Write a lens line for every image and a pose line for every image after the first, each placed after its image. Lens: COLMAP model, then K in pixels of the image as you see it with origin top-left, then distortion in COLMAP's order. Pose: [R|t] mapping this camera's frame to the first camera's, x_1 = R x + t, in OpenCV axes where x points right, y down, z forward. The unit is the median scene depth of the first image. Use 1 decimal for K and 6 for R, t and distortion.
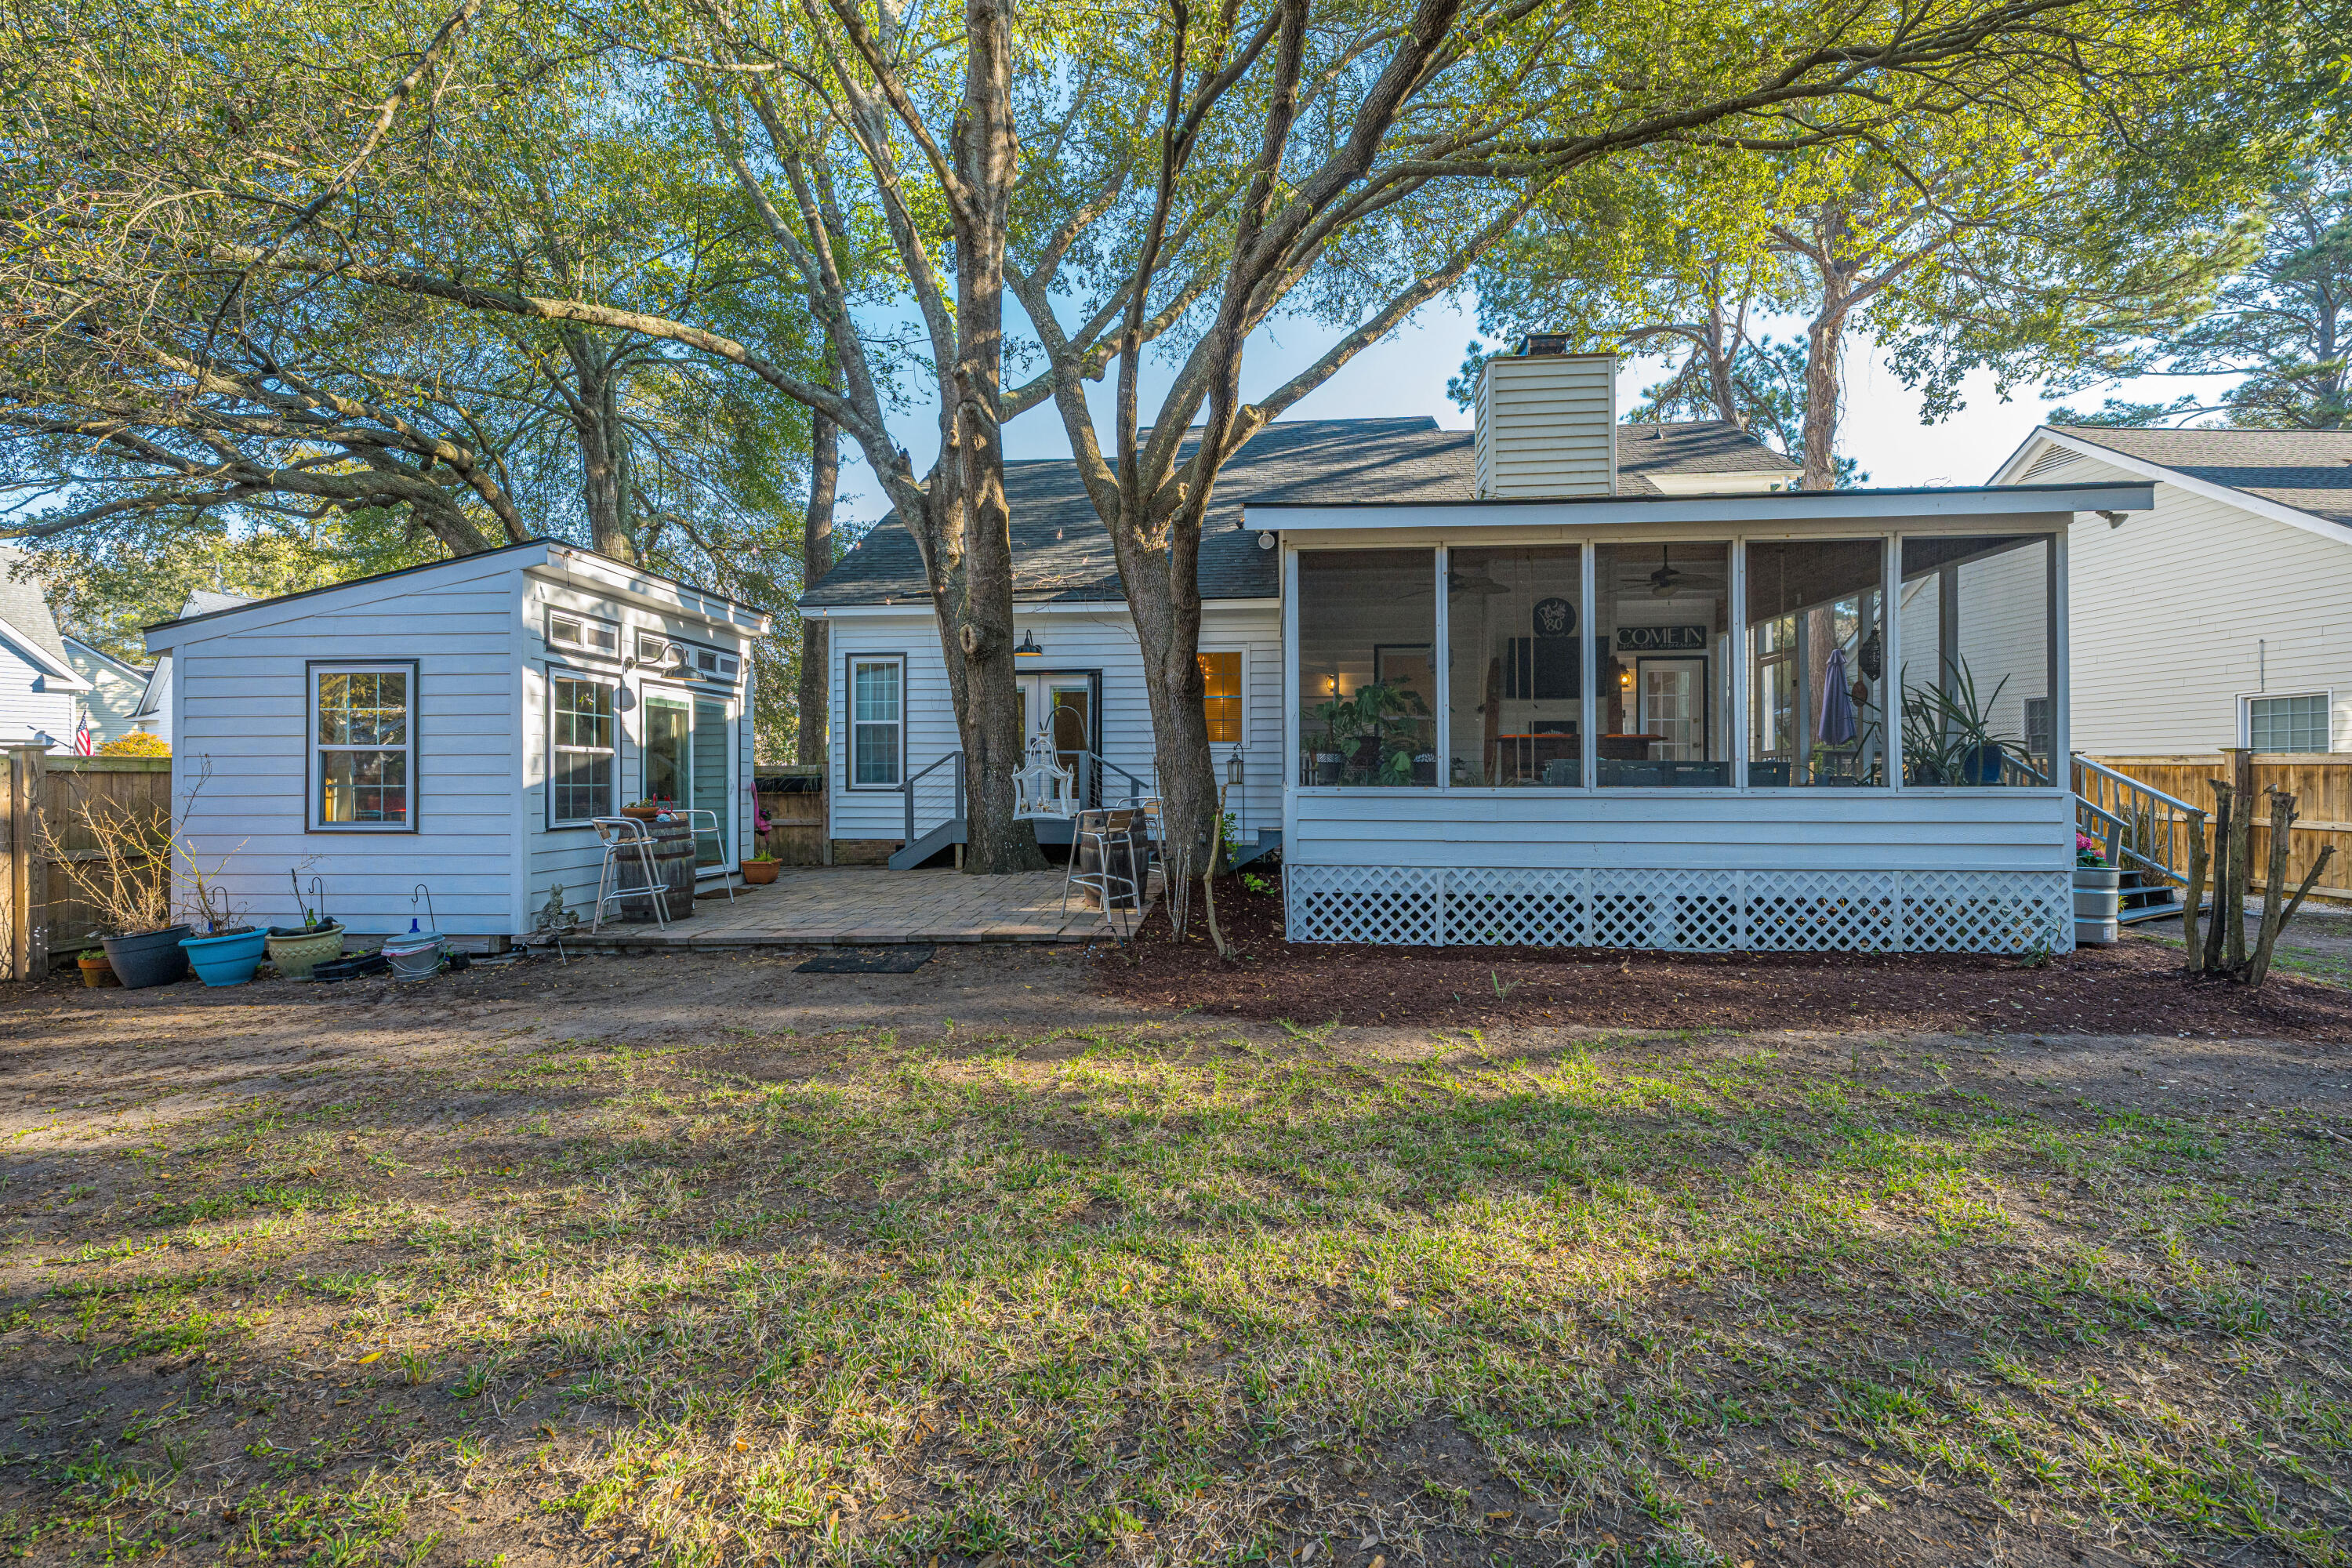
lens RADIAL K [[988.1, 0, 1178.5], [0, 988.1, 780.9], [0, 0, 1]] dist [0.002705, 0.000884]
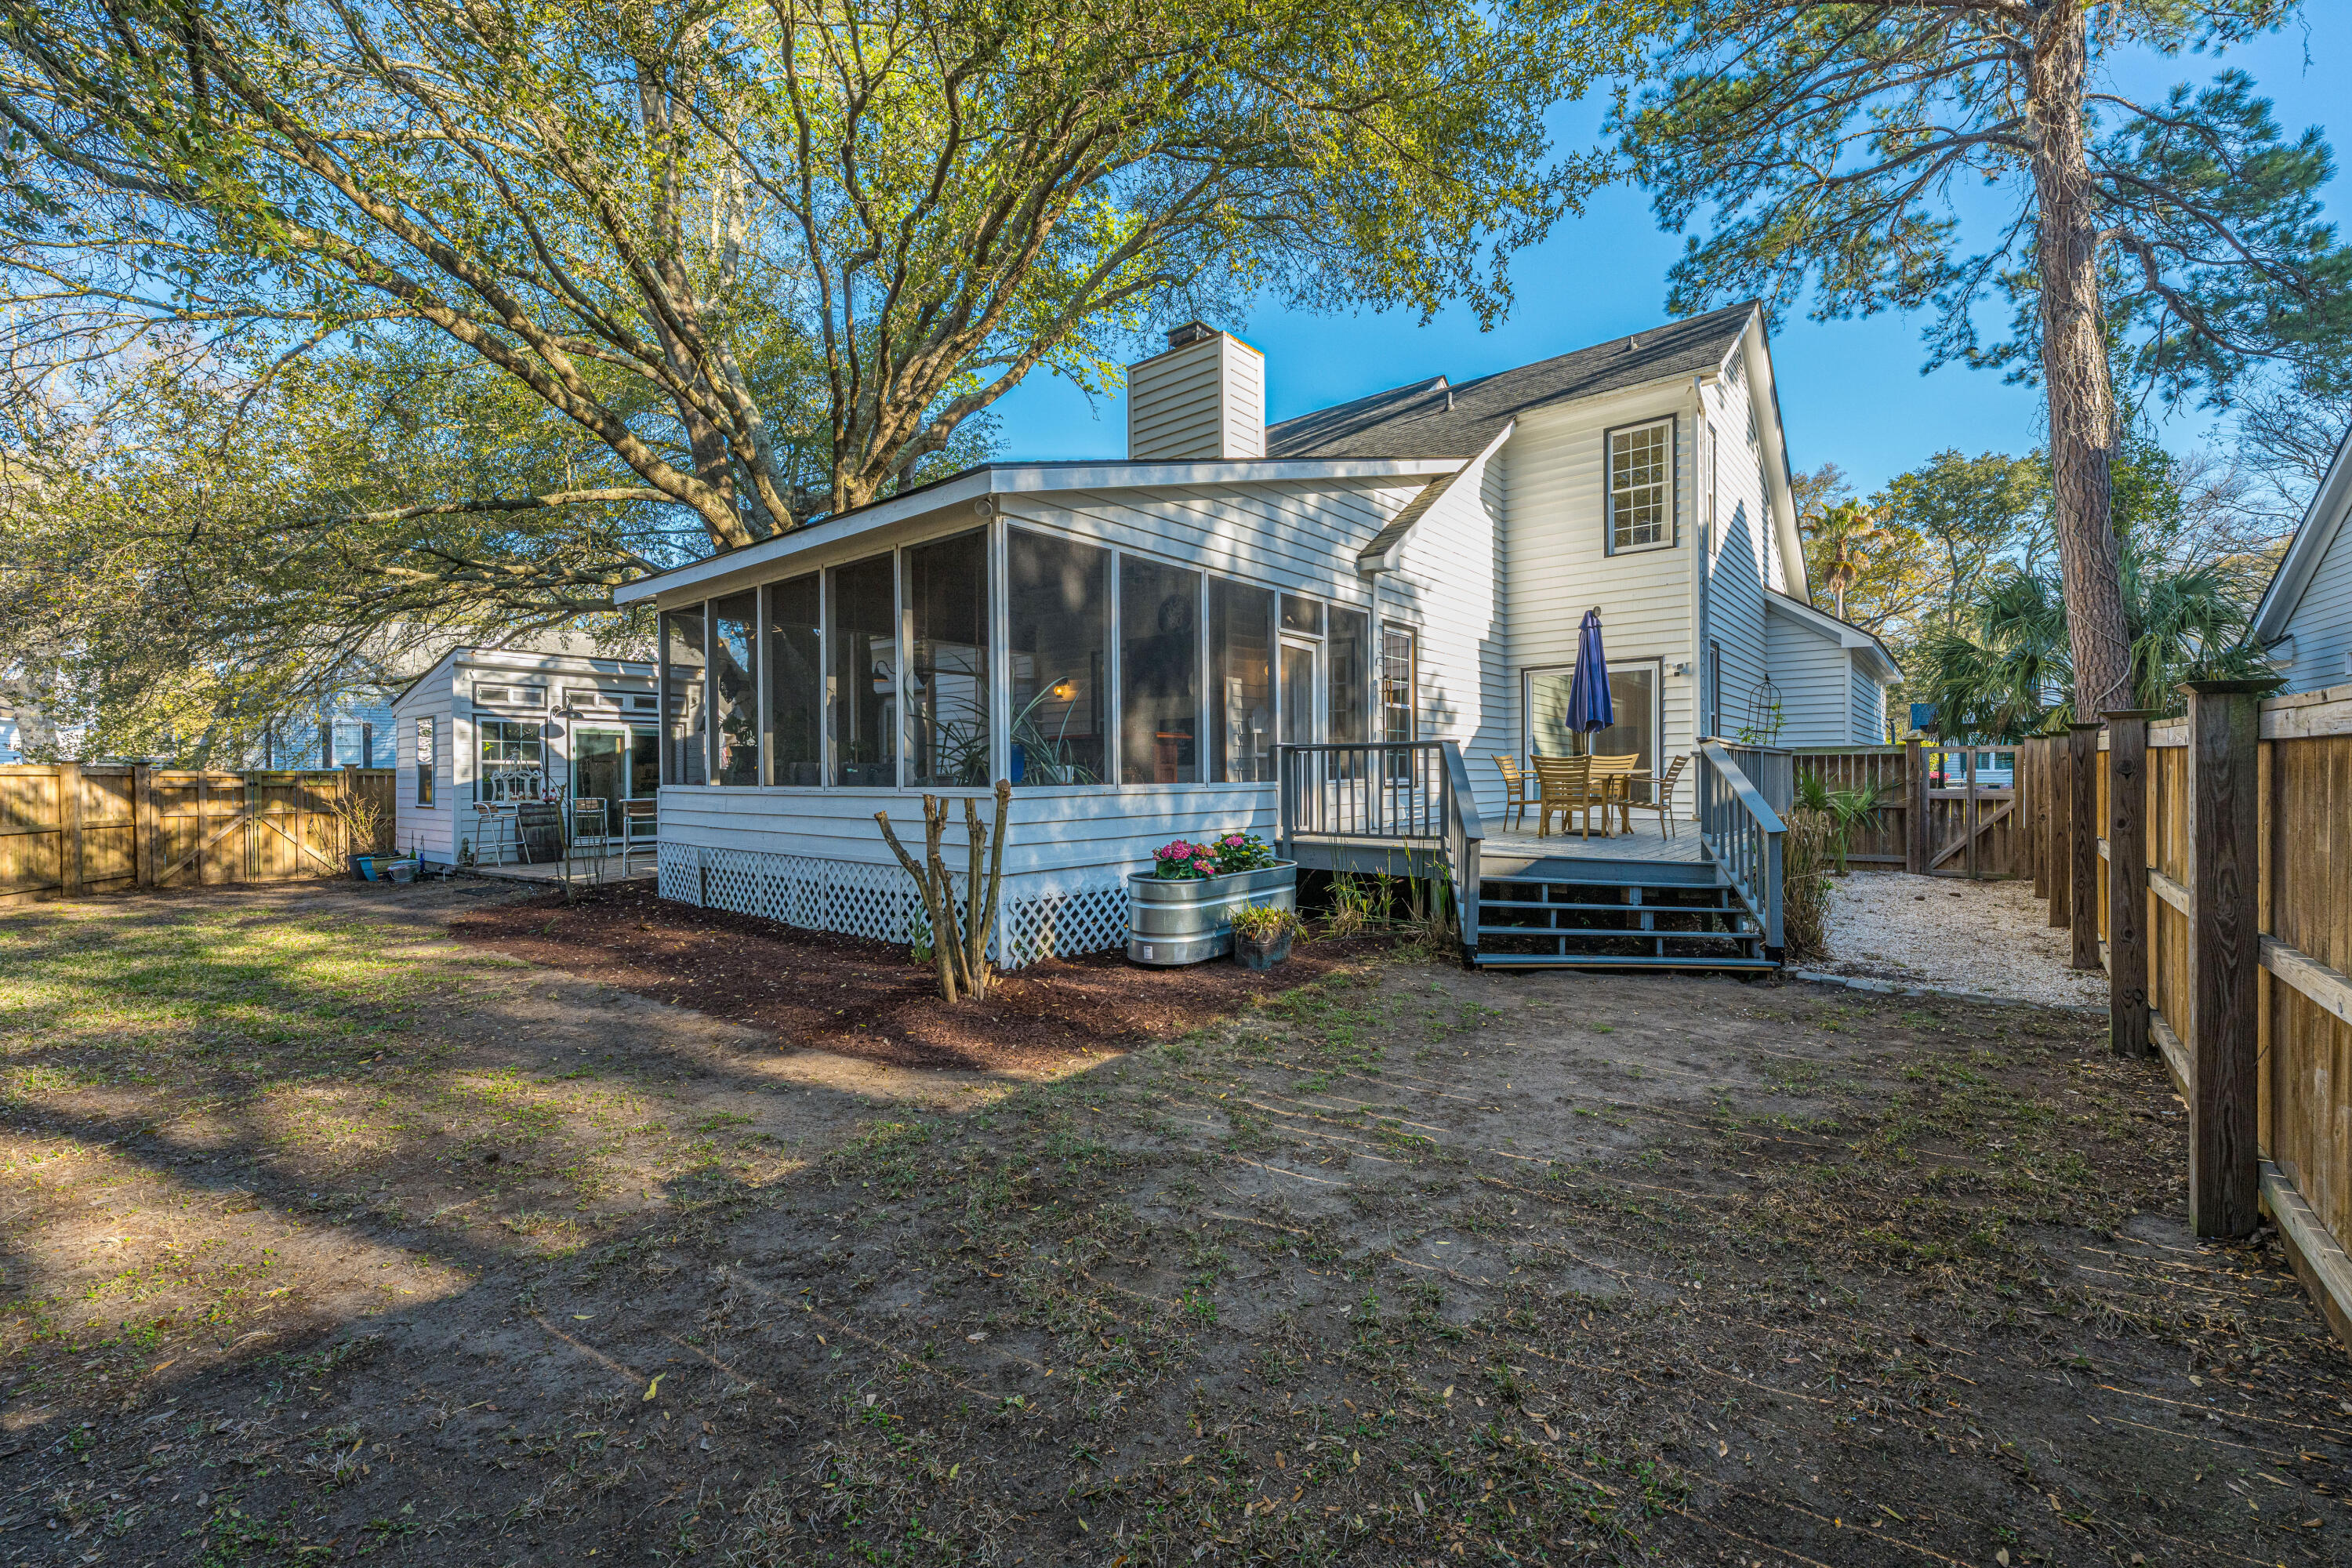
lens RADIAL K [[988.1, 0, 1180.1], [0, 988.1, 781.0], [0, 0, 1]] dist [0.002705, 0.000884]
pose [[0.813725, -0.000856, -0.581249, 1.310962], [0.004998, 0.999972, 0.005523, -0.003150], [0.581228, -0.007399, 0.813707, 0.265570]]
